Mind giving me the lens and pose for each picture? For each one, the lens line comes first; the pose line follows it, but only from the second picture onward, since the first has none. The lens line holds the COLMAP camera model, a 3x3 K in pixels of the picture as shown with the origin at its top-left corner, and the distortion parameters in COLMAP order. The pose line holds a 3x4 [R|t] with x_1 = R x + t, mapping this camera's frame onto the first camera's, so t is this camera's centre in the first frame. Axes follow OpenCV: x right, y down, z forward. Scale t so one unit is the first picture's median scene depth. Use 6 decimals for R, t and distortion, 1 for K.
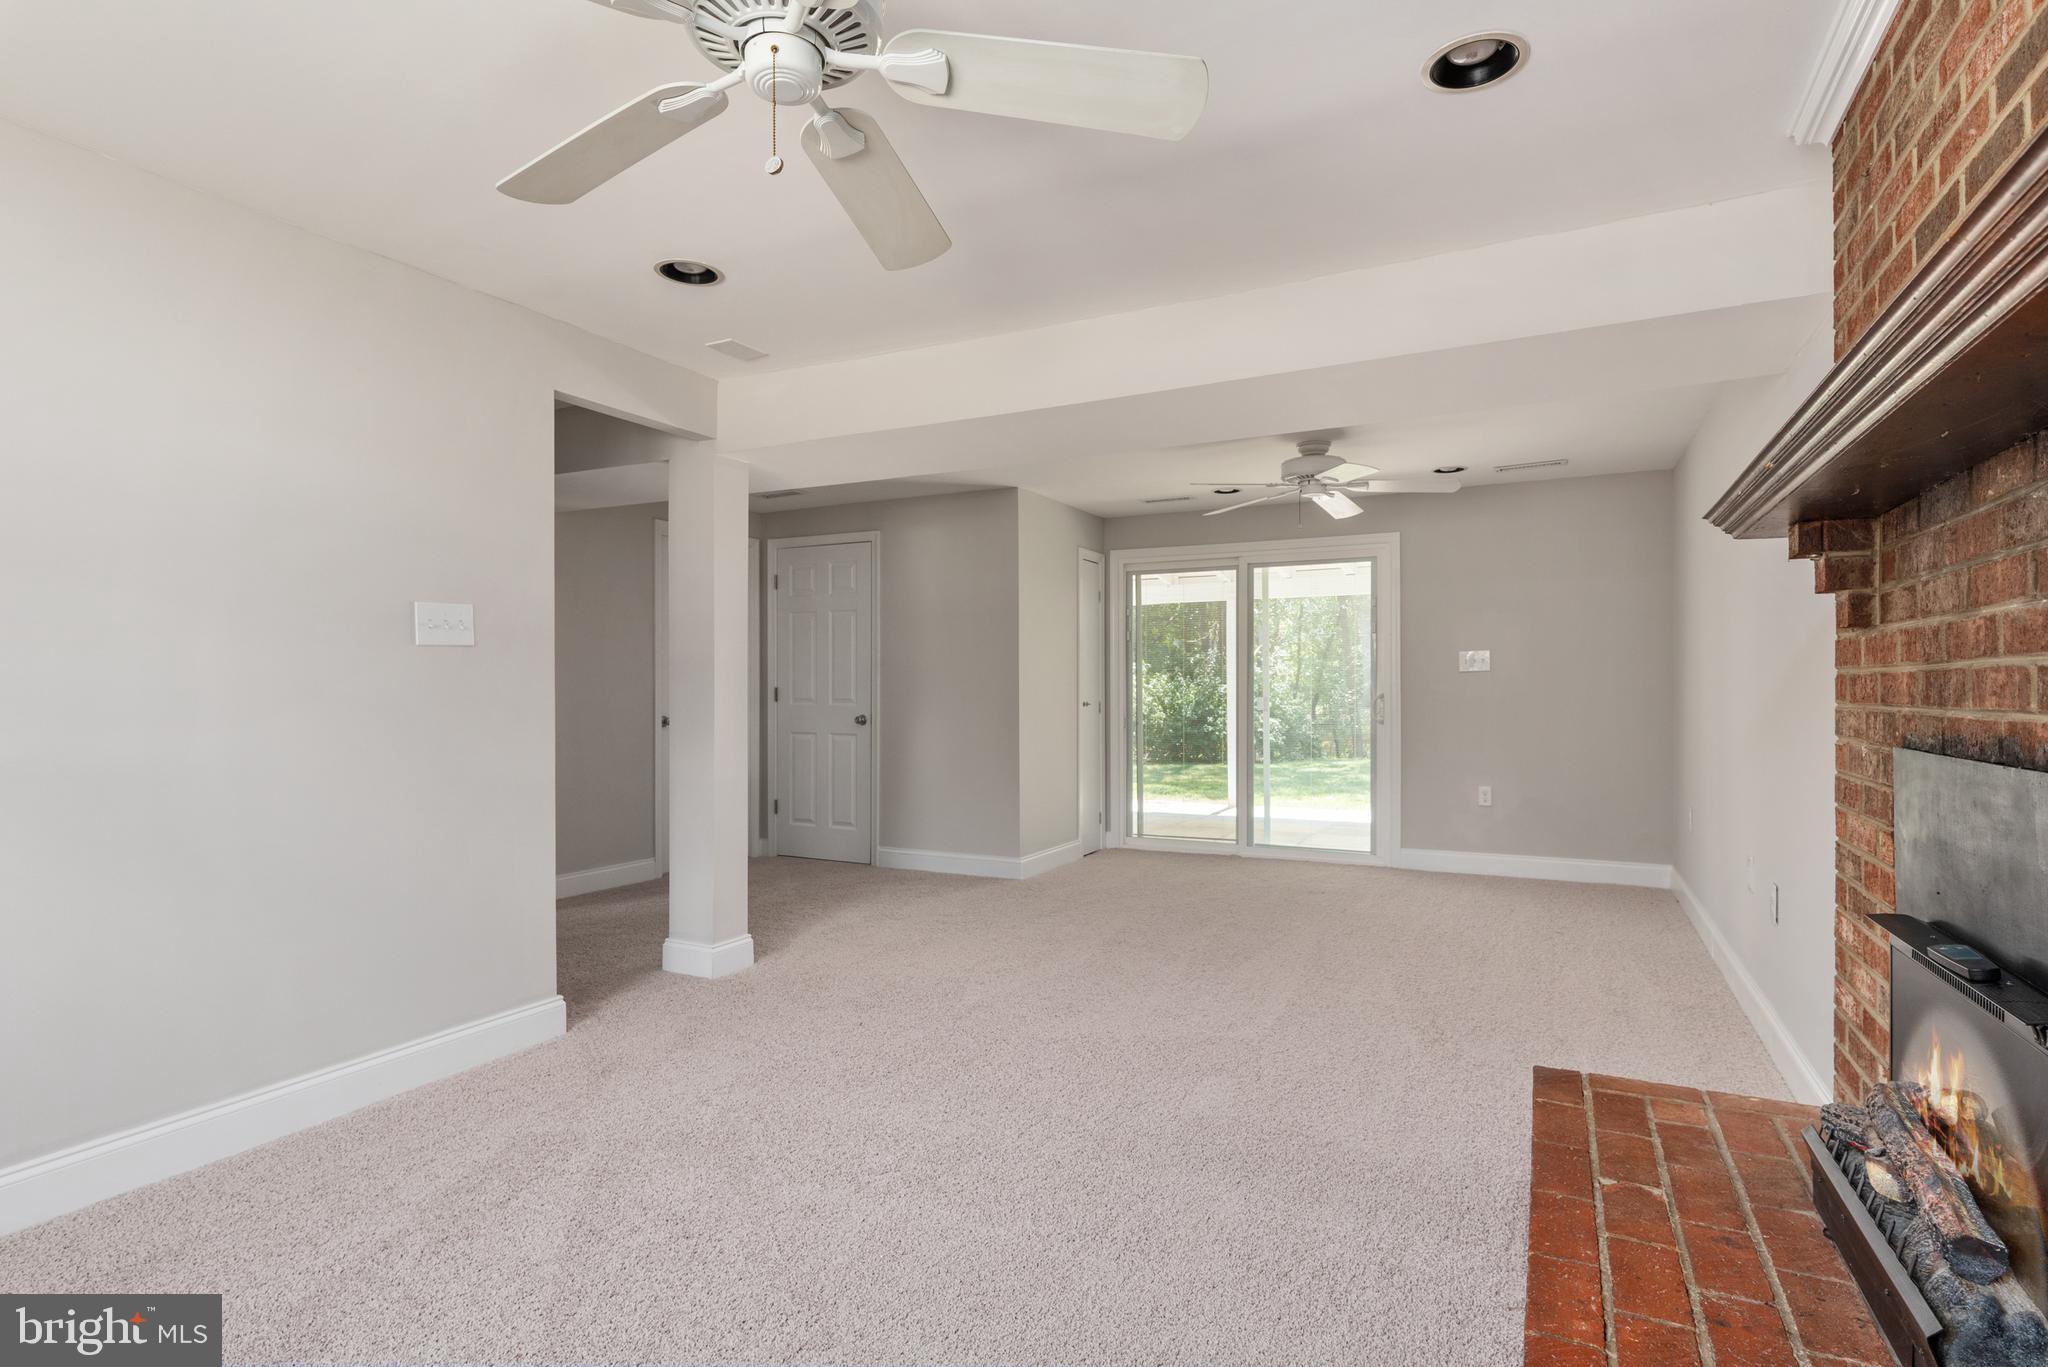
lens RADIAL K [[1021.8, 0, 1029.5], [0, 1021.8, 689.3], [0, 0, 1]] dist [0.001365, -0.000391]
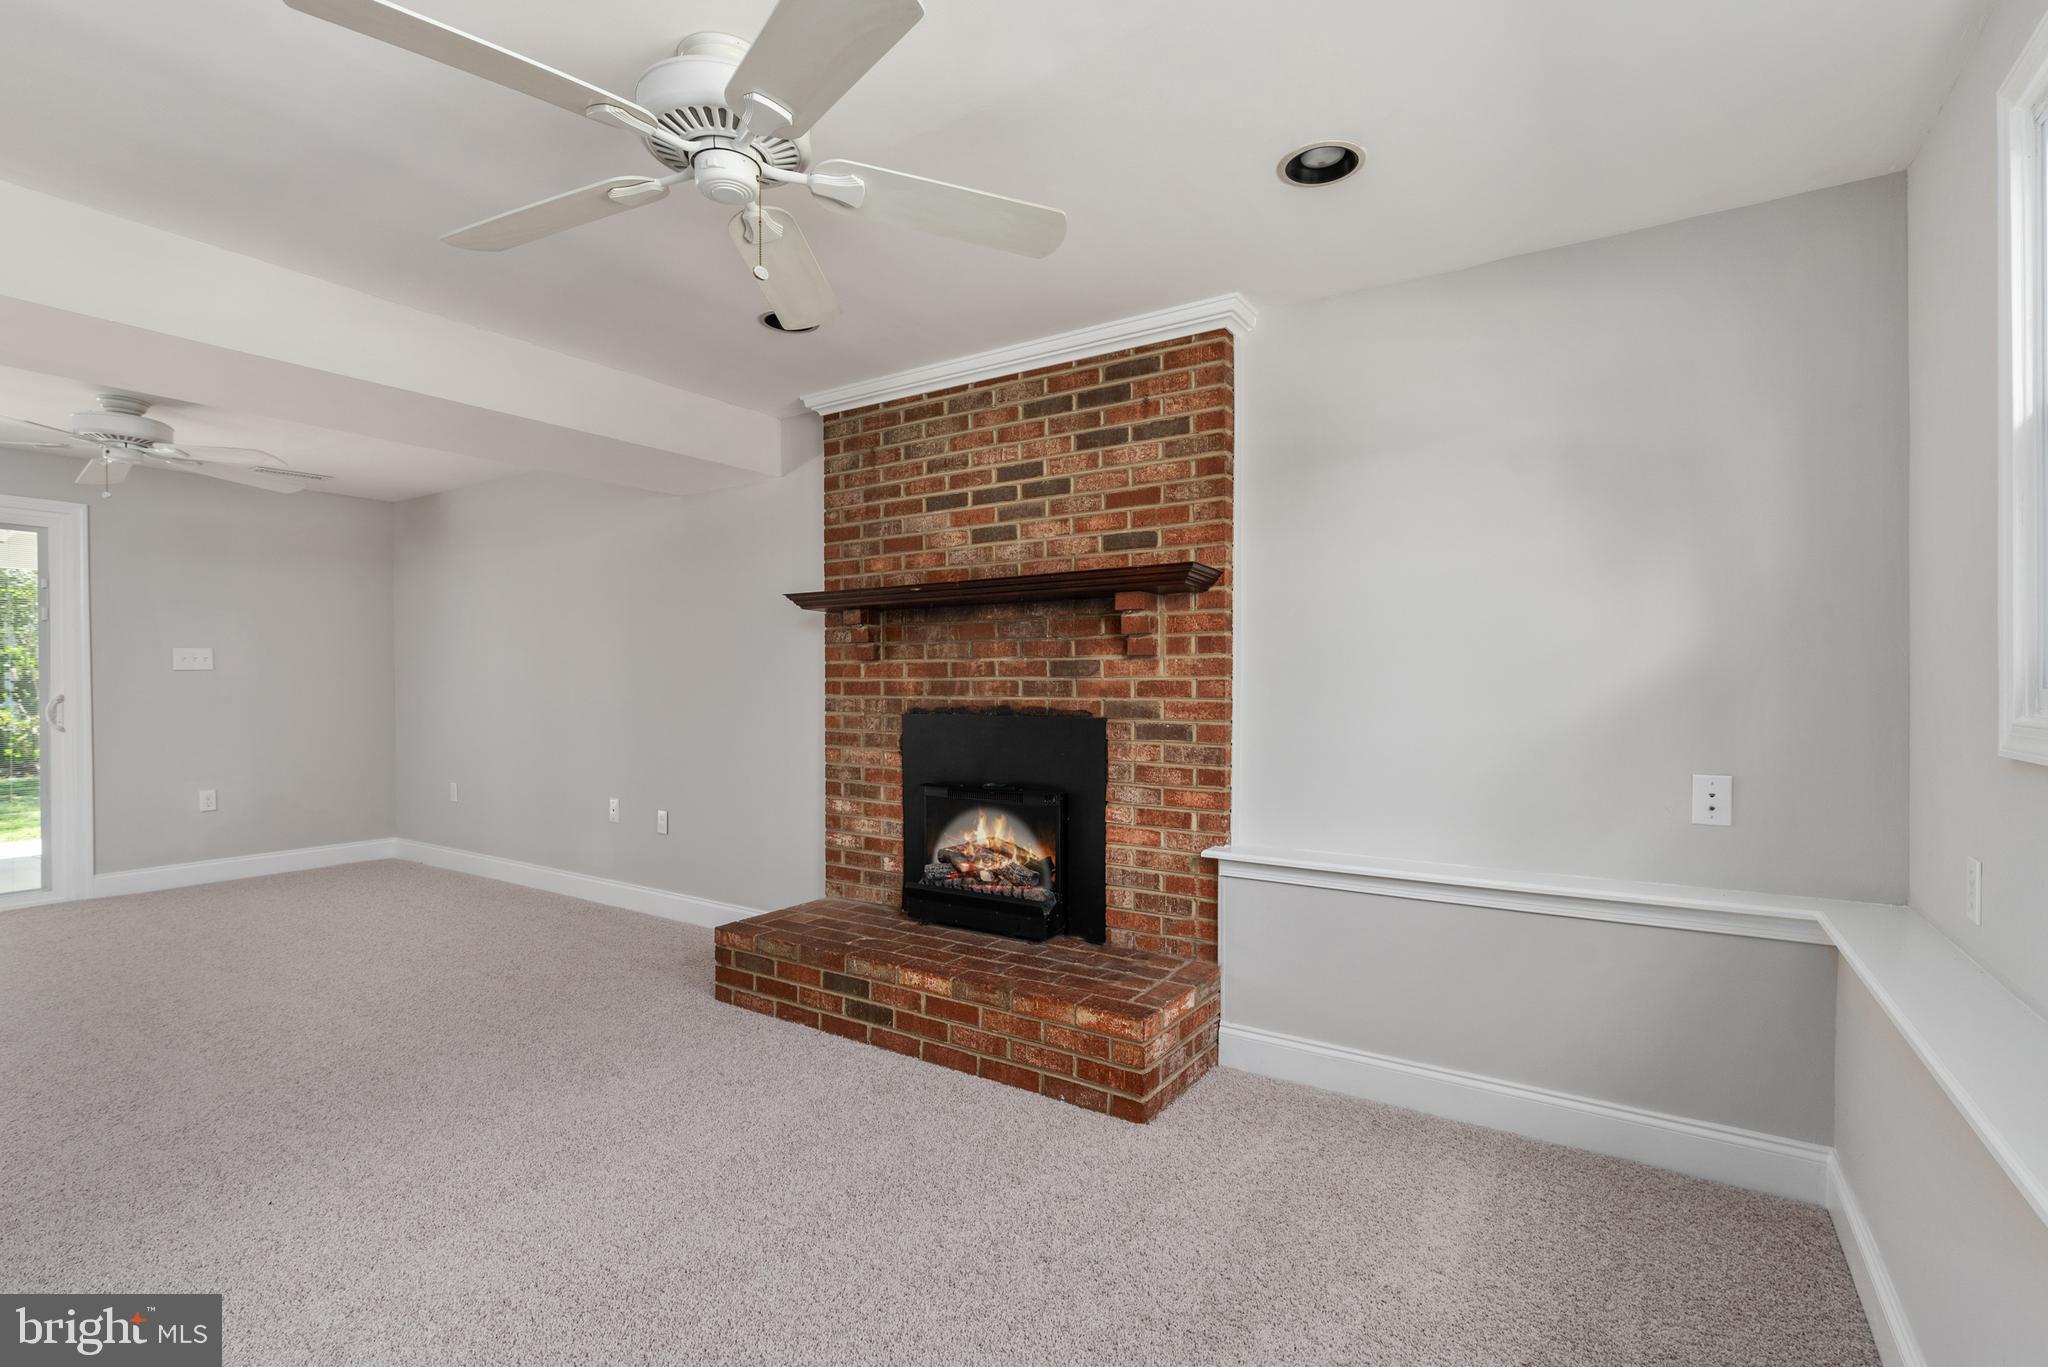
lens RADIAL K [[951.5, 0, 1024.3], [0, 951.5, 689.3], [0, 0, 1]] dist [0.002956, -0.000042]
pose [[0.114630, -0.004084, 0.993400, -0.389892], [0.001960, 0.999991, 0.003885, -0.001952], [-0.993406, 0.001502, 0.114637, 0.152623]]
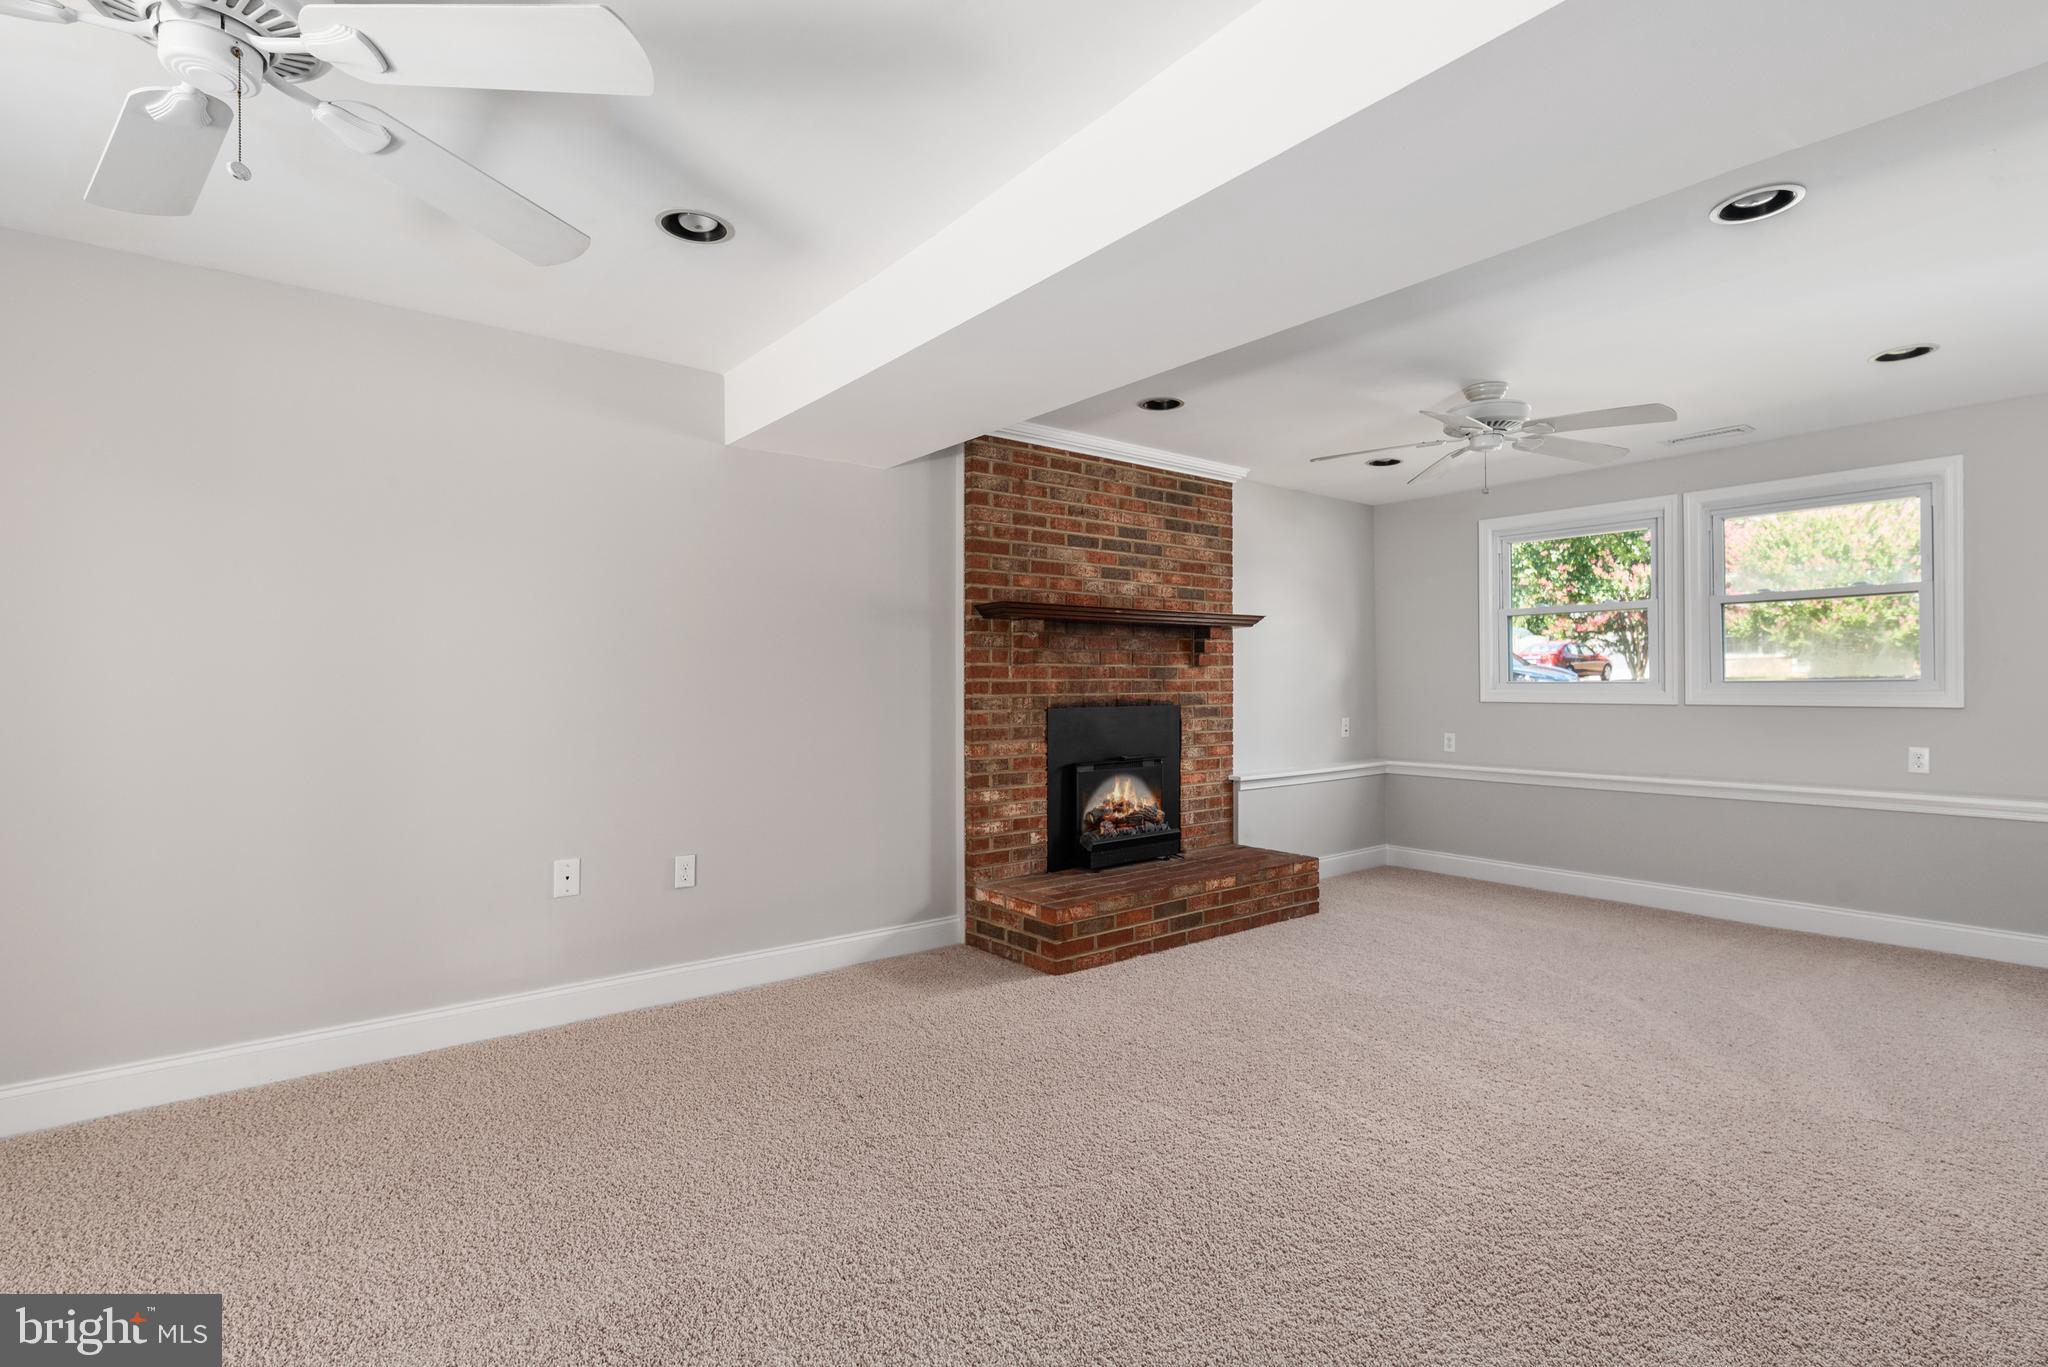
lens RADIAL K [[984.0, 0, 1019.8], [0, 984.0, 677.3], [0, 0, 1]] dist [-0.000926, 0.000874]
pose [[-0.912089, 0.008773, 0.409898, -0.050370], [0.007250, 0.999960, -0.005271, -0.004667], [-0.409928, -0.001836, -0.912116, 1.090527]]
